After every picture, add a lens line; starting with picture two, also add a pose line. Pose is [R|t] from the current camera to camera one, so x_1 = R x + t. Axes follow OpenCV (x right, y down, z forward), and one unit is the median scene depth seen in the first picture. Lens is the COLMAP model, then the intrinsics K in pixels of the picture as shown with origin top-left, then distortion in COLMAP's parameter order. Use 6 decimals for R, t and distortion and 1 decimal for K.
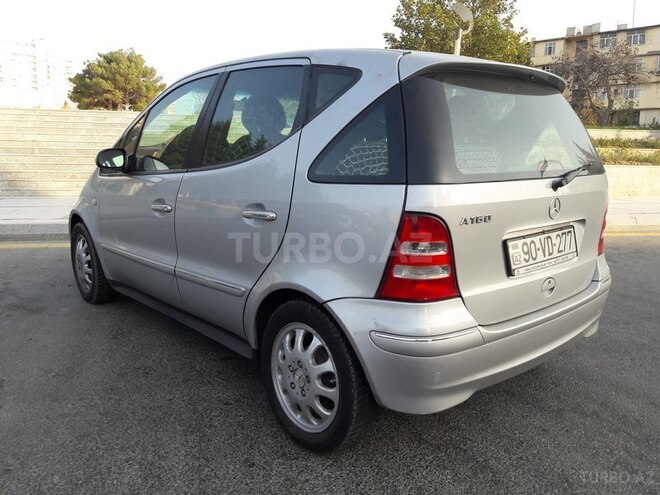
lens RADIAL K [[537.2, 0, 335.2], [0, 537.2, 242.8], [0, 0, 1]] dist [0.041829, -0.069889]
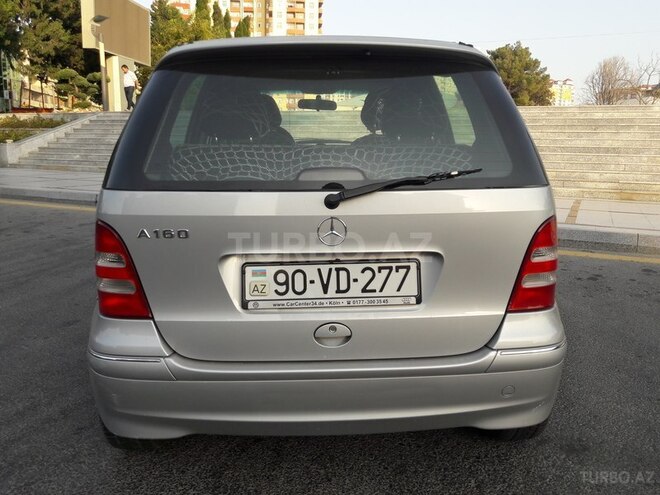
lens RADIAL K [[537.2, 0, 335.2], [0, 537.2, 242.8], [0, 0, 1]] dist [0.041829, -0.069889]
pose [[0.786630, 0.110407, -0.607473, 0.871484], [-0.102973, 0.993562, 0.047235, -0.084139], [0.608777, 0.025397, 0.792935, 0.416874]]
